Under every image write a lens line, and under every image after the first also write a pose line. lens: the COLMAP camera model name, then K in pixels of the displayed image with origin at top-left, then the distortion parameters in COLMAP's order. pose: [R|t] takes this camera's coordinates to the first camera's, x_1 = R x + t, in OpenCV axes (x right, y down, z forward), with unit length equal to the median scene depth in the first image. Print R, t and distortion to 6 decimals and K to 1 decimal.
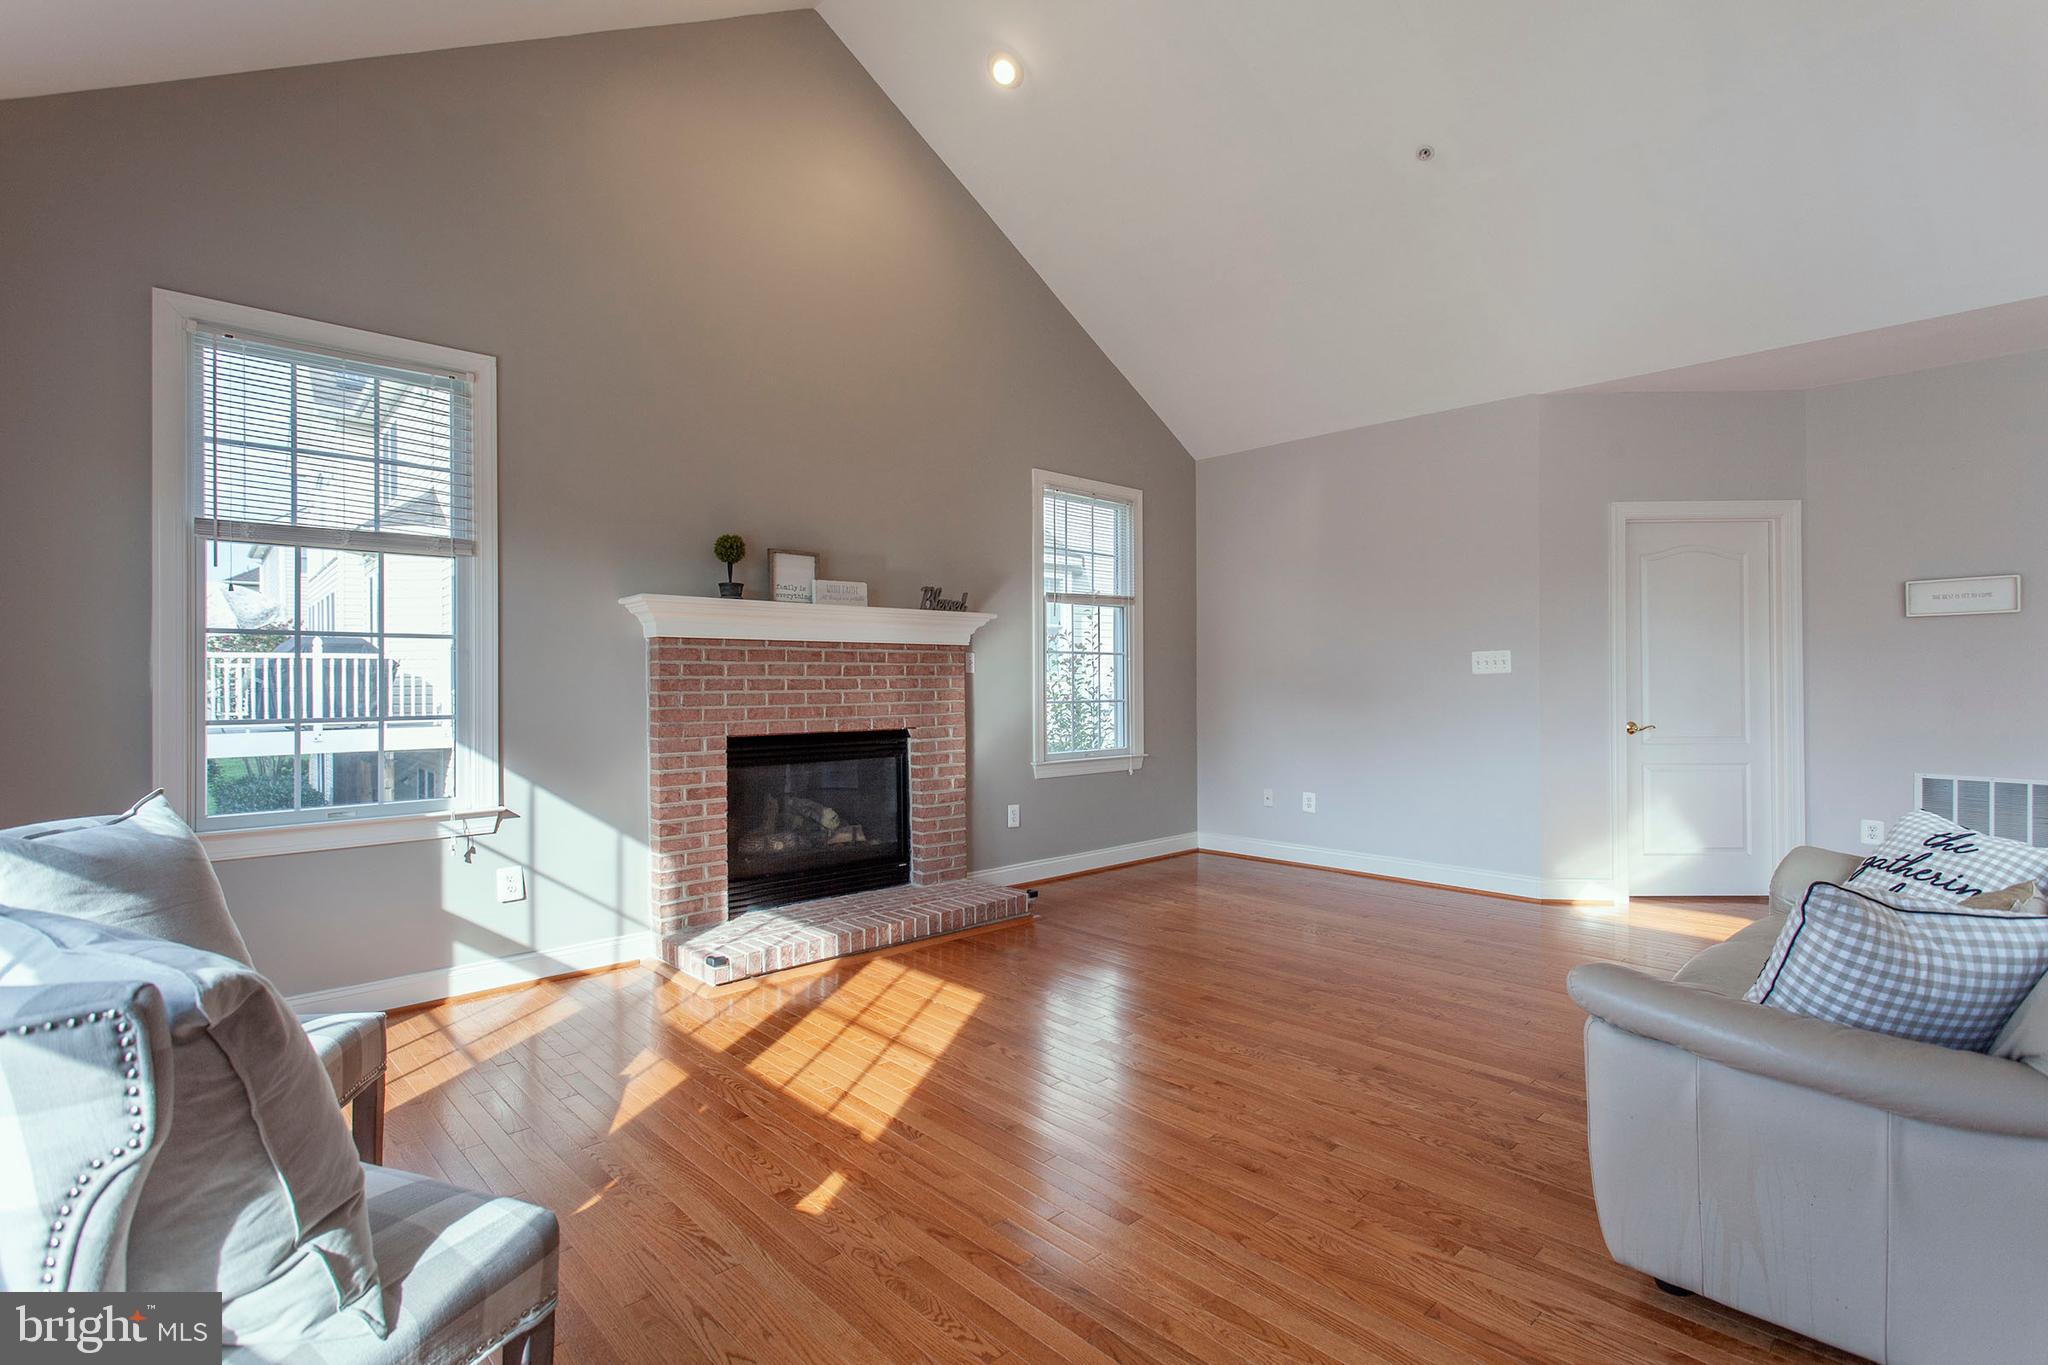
lens RADIAL K [[984.0, 0, 1047.9], [0, 984.0, 682.9], [0, 0, 1]] dist [0.000778, 0.001748]
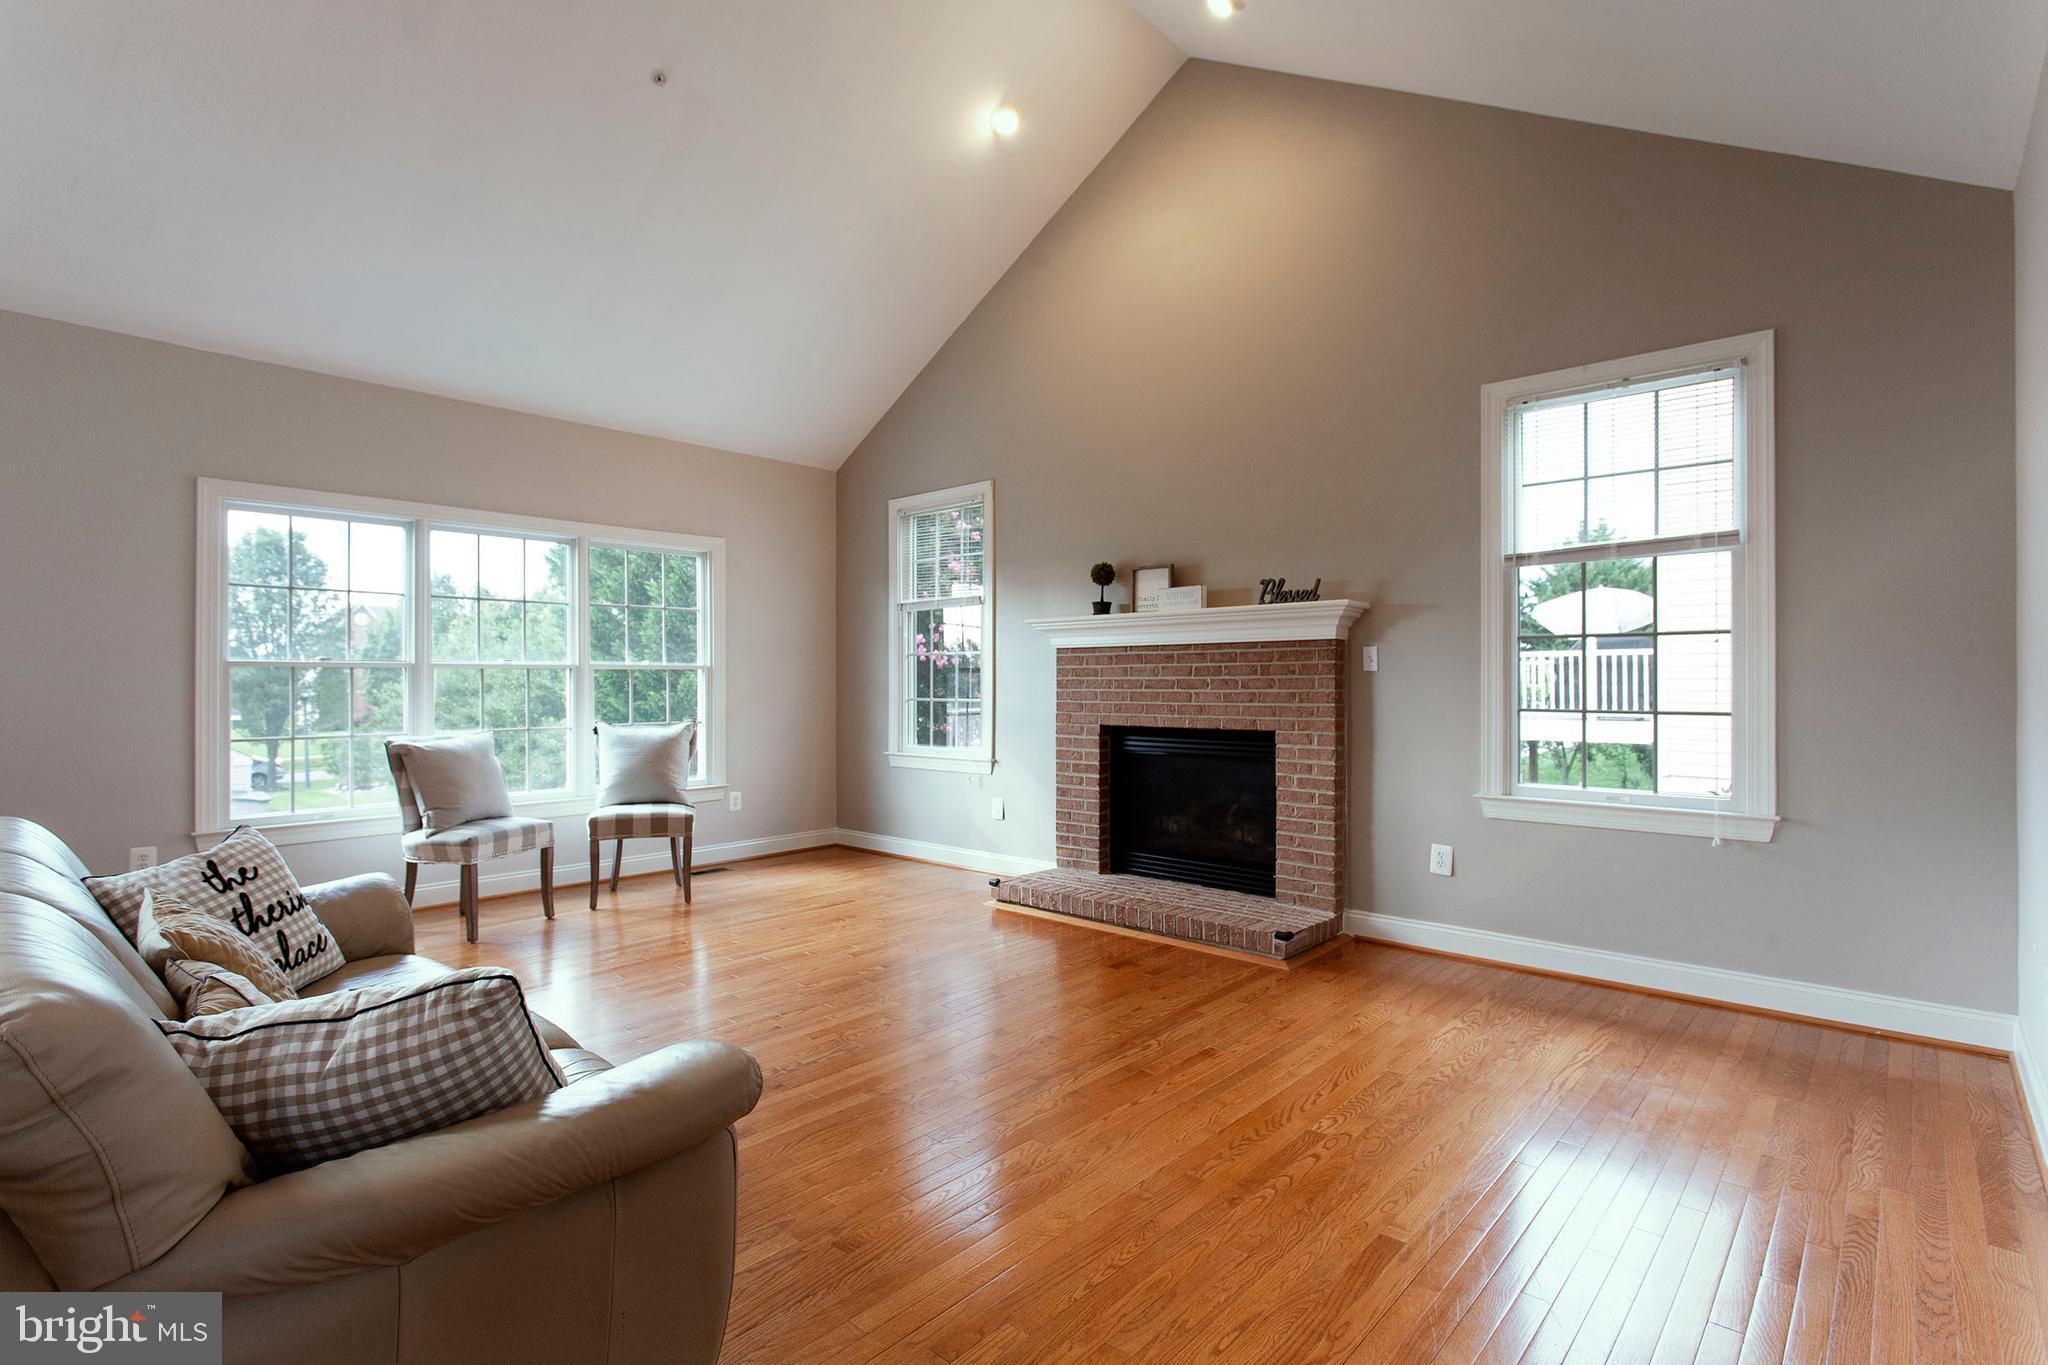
lens RADIAL K [[984.0, 0, 1041.6], [0, 984.0, 676.4], [0, 0, 1]] dist [0.000778, 0.001748]
pose [[0.068279, 0.000147, -0.997666, 0.787664], [0.001499, 0.999999, 0.000250, -0.006958], [0.997665, -0.001513, 0.068279, 0.726234]]
